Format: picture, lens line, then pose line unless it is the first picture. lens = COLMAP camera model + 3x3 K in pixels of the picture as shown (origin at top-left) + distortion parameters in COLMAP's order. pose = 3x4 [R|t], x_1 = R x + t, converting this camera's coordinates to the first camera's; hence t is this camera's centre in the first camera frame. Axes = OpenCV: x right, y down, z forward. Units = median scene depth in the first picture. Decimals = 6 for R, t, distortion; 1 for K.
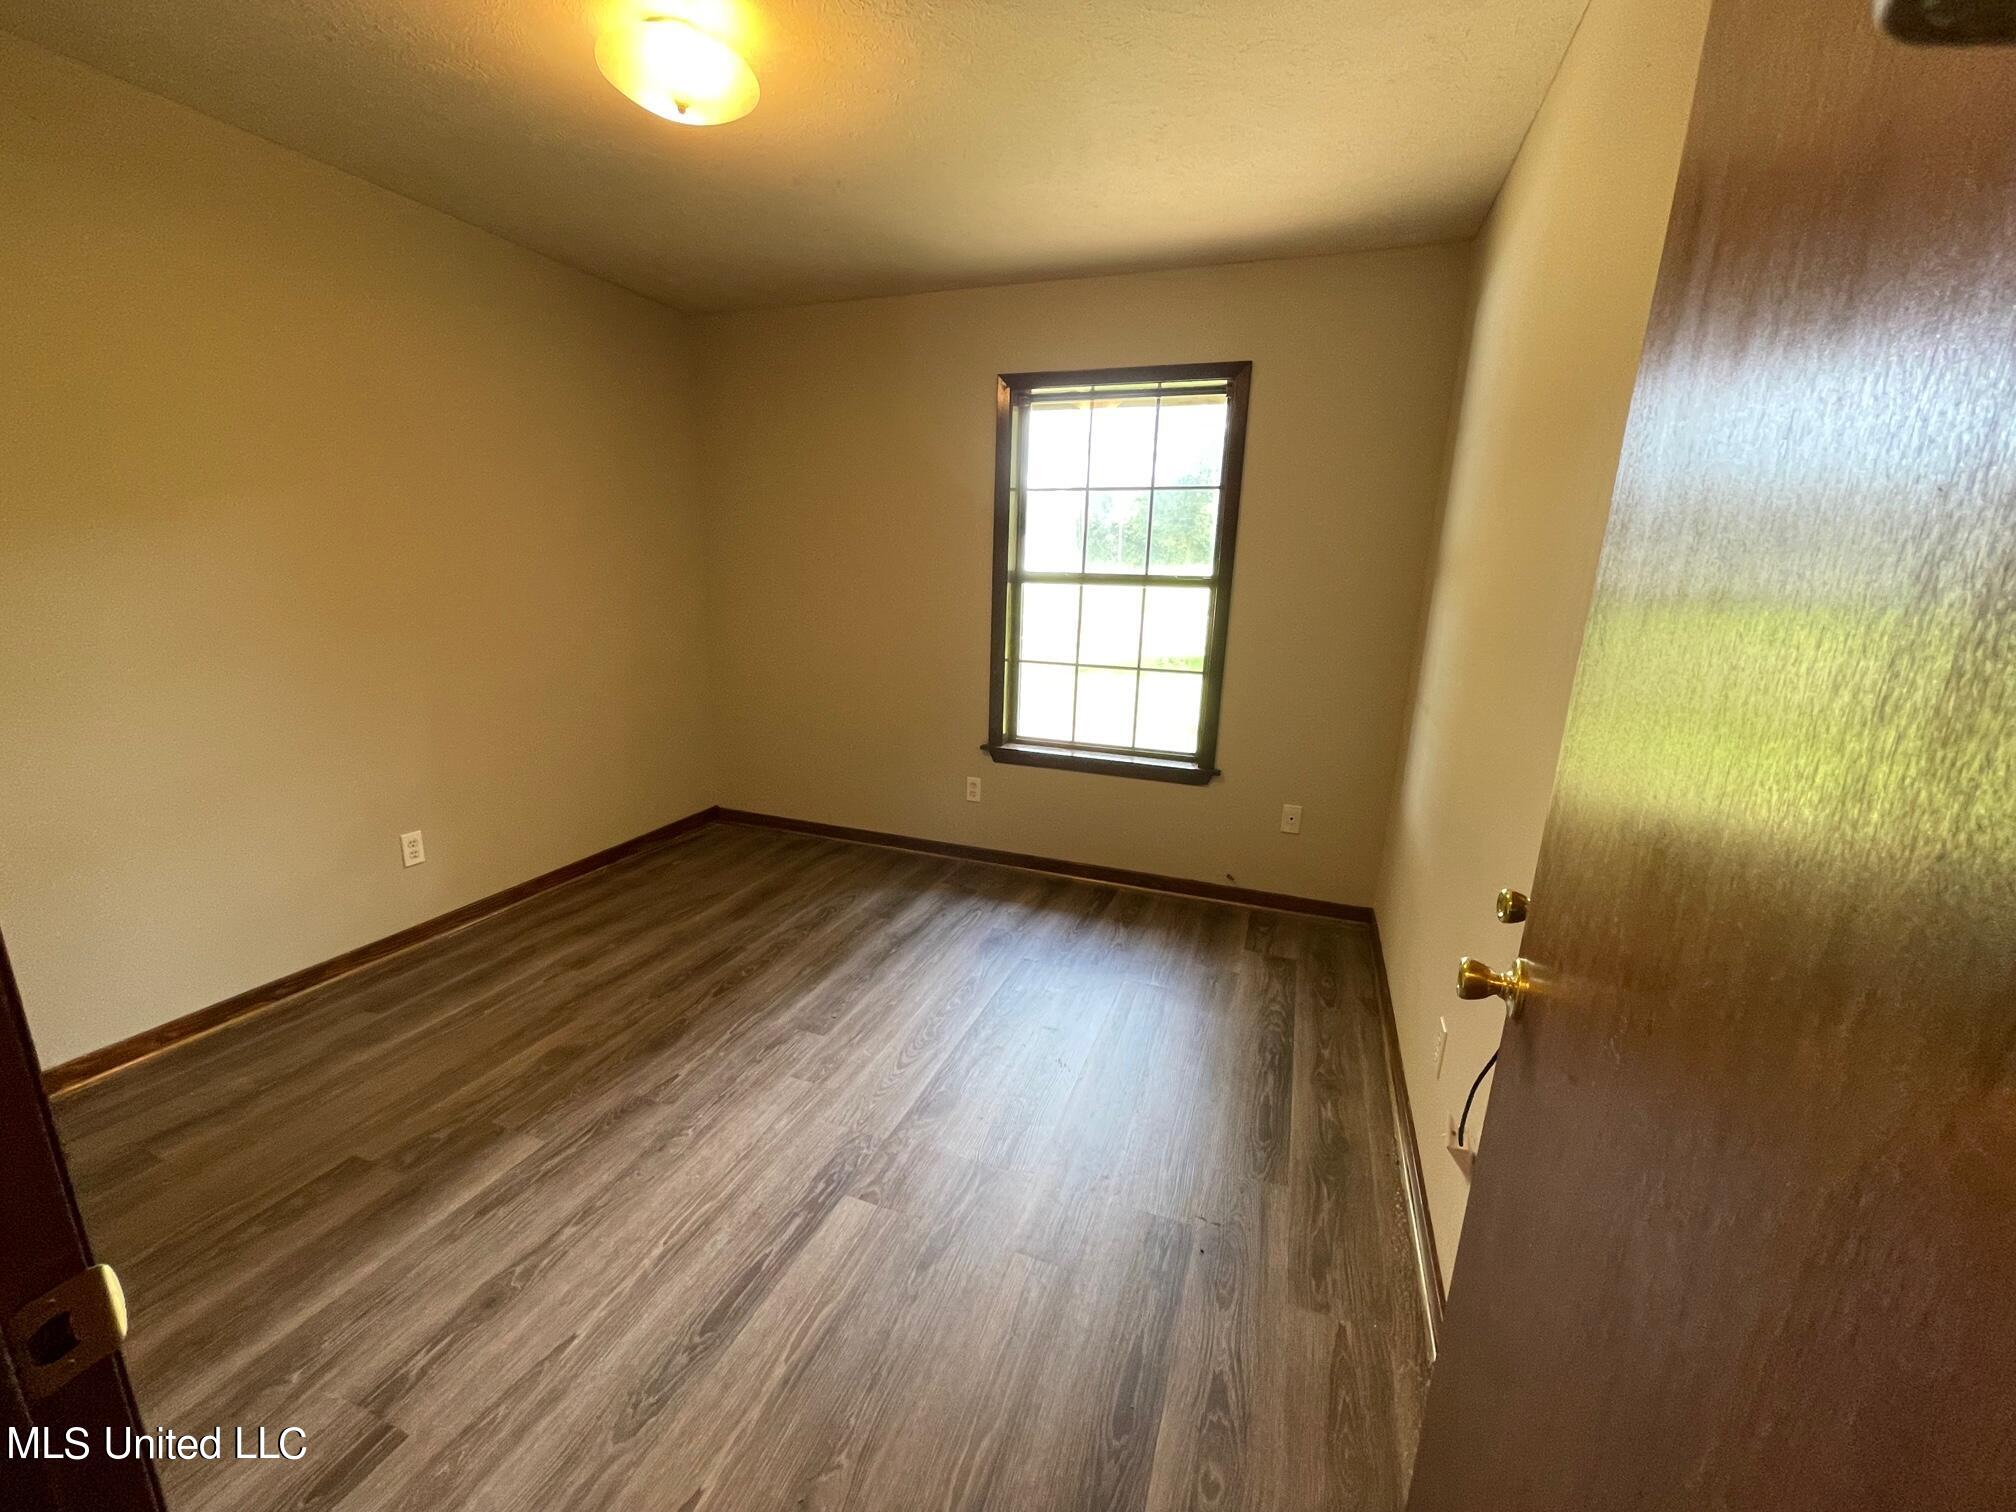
lens RADIAL K [[821.6, 0, 1013.7], [0, 821.6, 765.8], [0, 0, 1]] dist [0.009229, -0.000420]
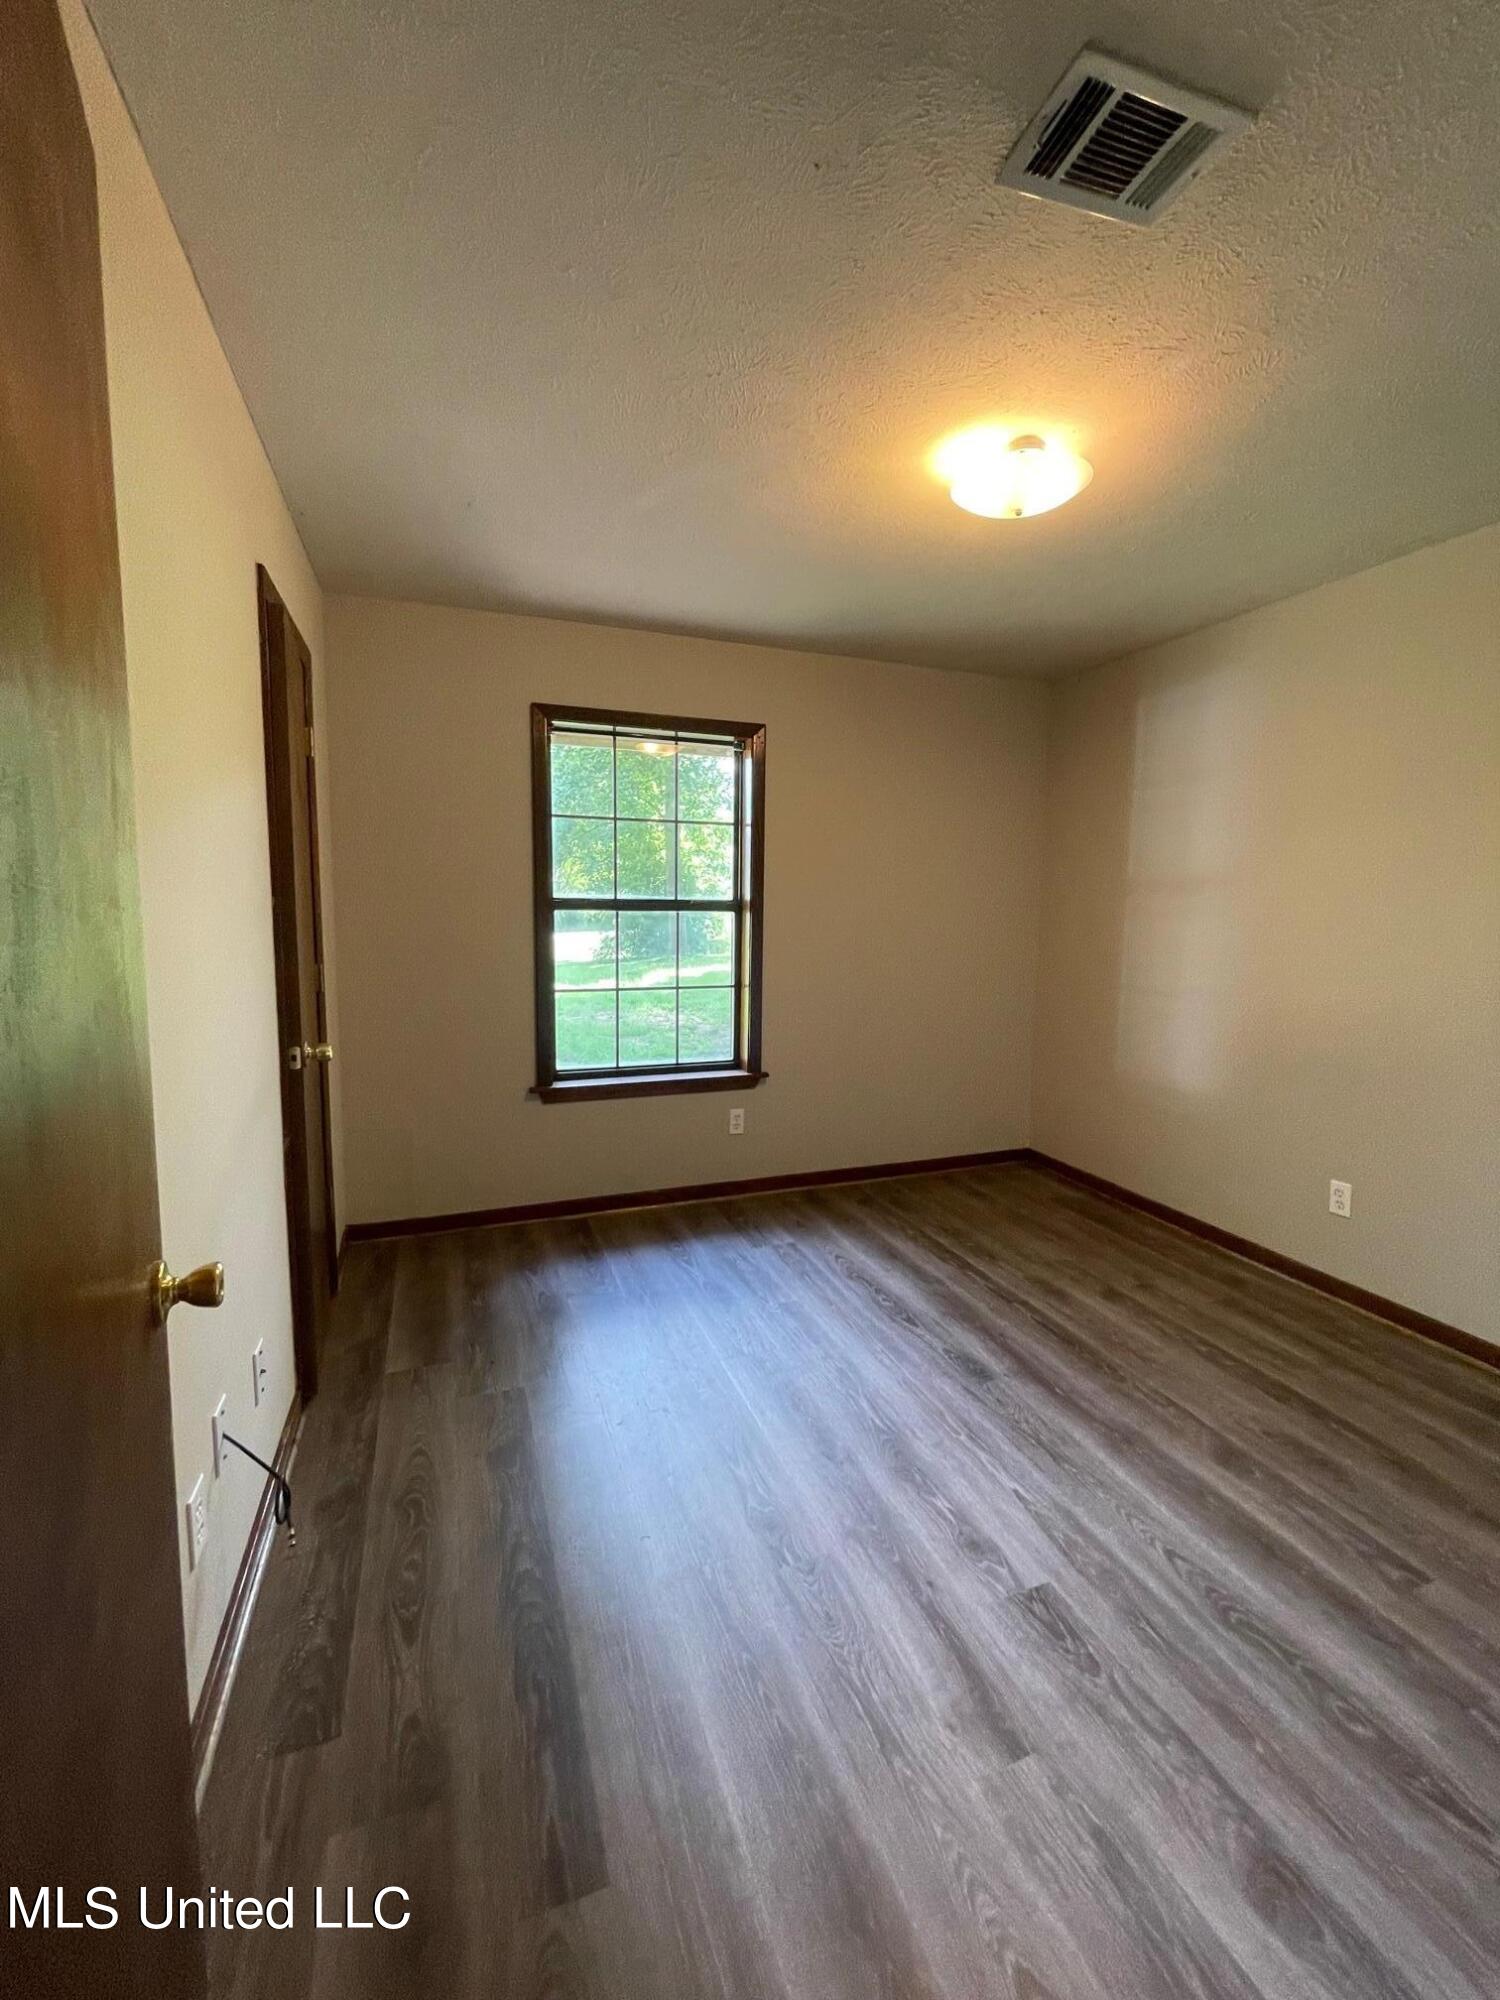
lens RADIAL K [[815.1, 0, 739.3], [0, 815.1, 971.9], [0, 0, 1]] dist [0.009229, -0.000420]
pose [[0.784970, -0.083833, 0.613836, -0.427369], [0.163900, 0.983602, -0.075263, -0.049413], [-0.597461, 0.159687, 0.785838, 0.143583]]
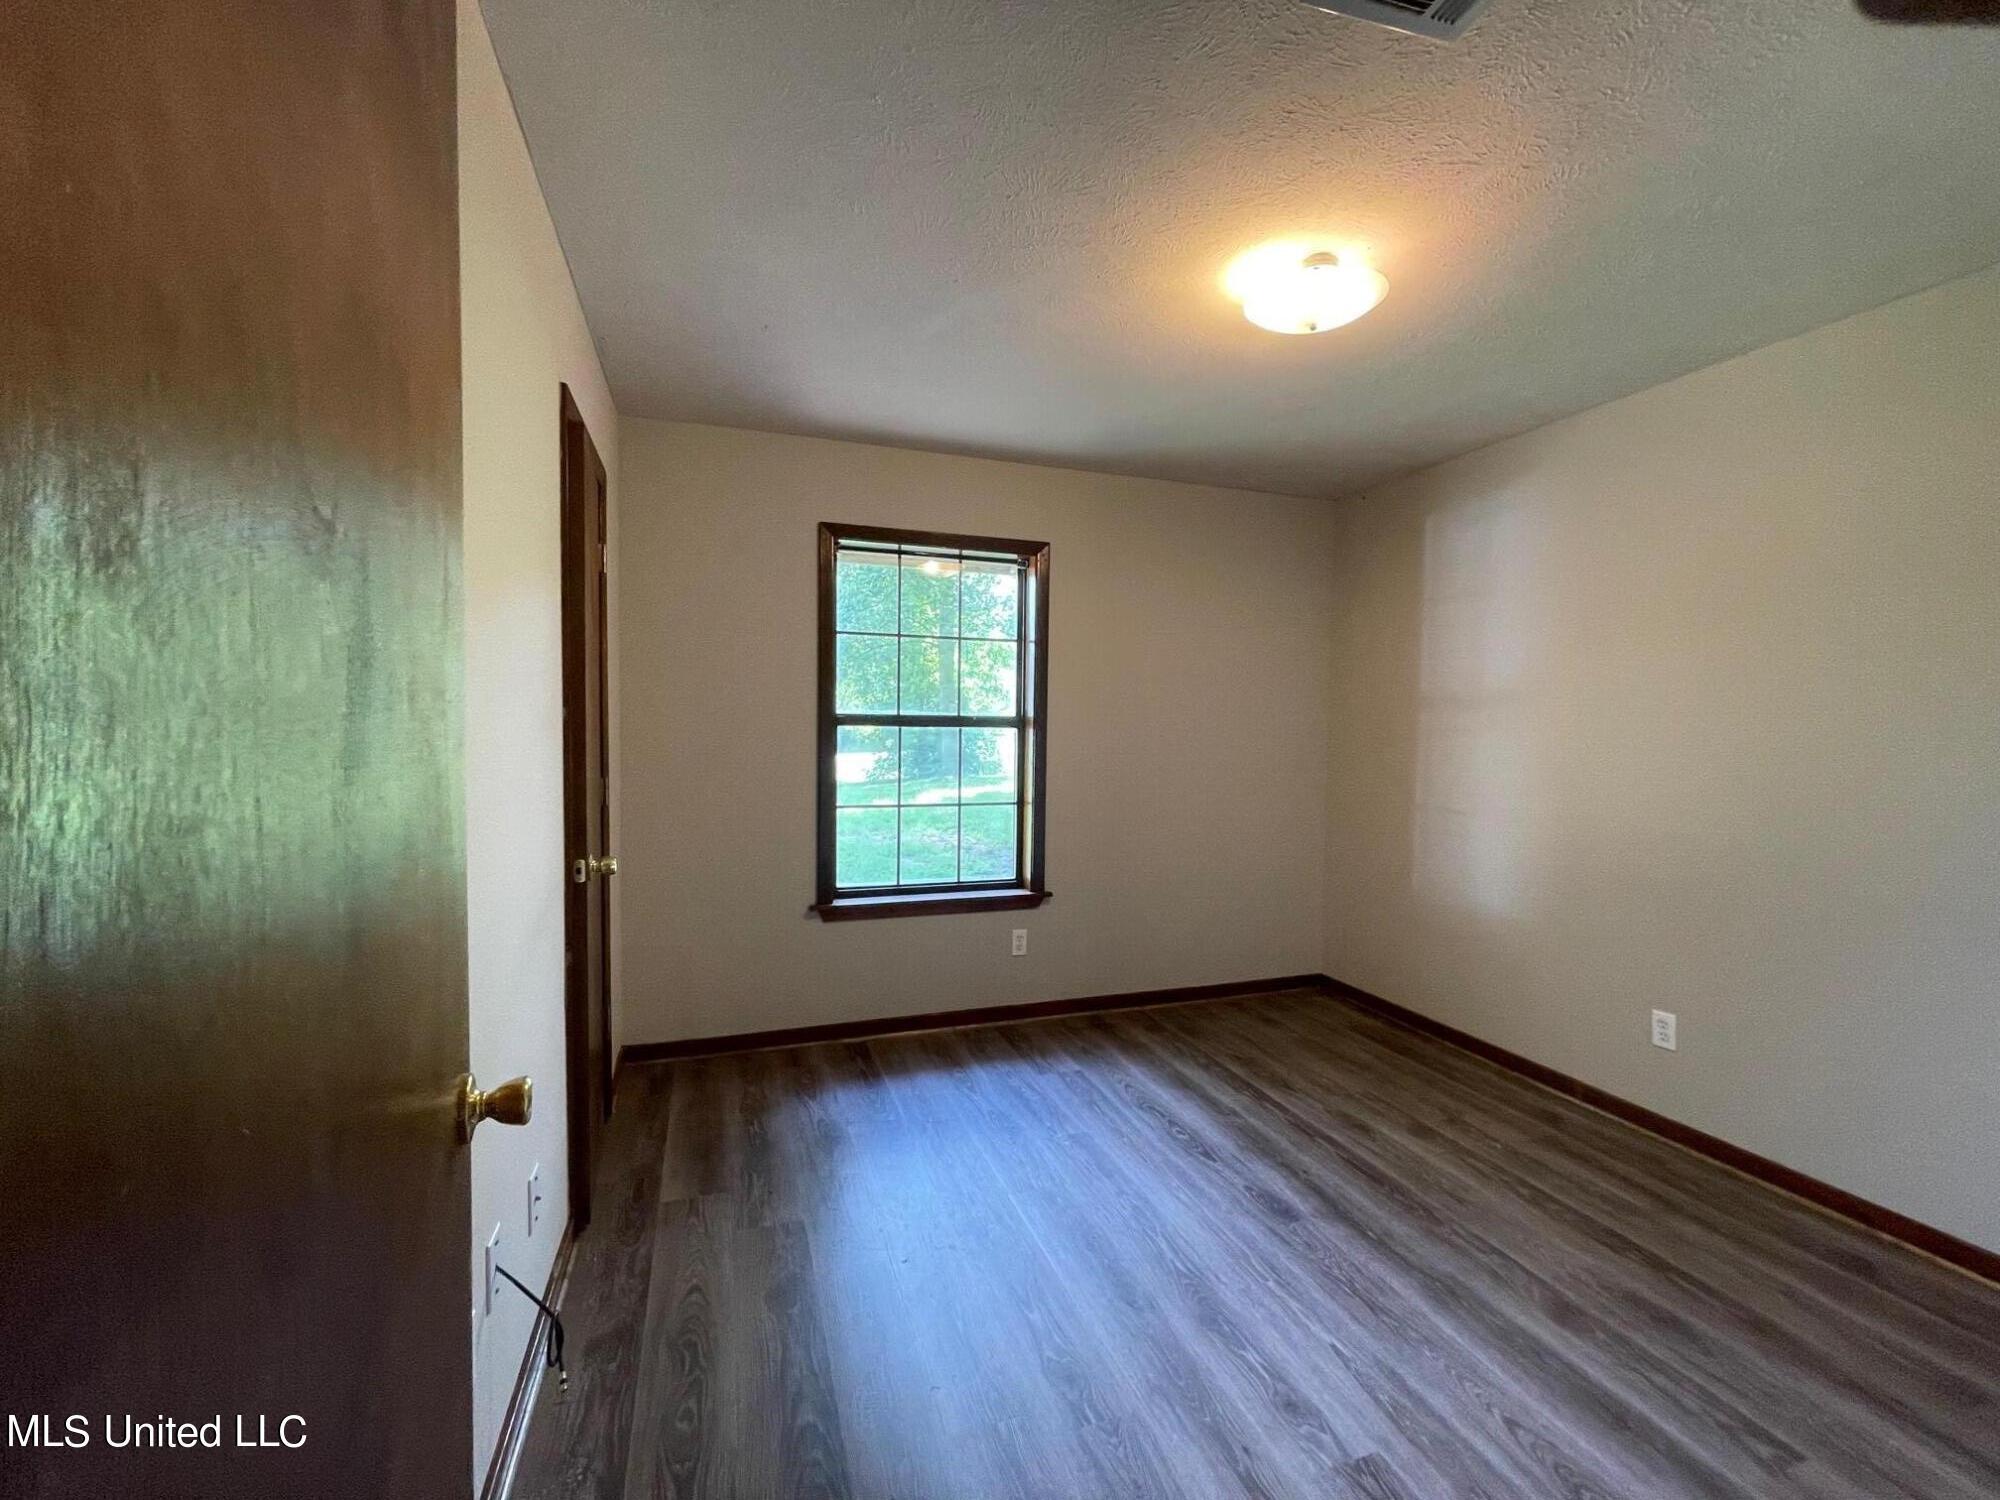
lens RADIAL K [[815.1, 0, 994.0], [0, 815.1, 745.0], [0, 0, 1]] dist [0.009229, -0.000420]
pose [[0.799656, -0.044740, 0.598790, -0.430451], [0.156979, 0.978116, -0.136556, -0.047444], [-0.579576, 0.203195, 0.789179, 0.159628]]
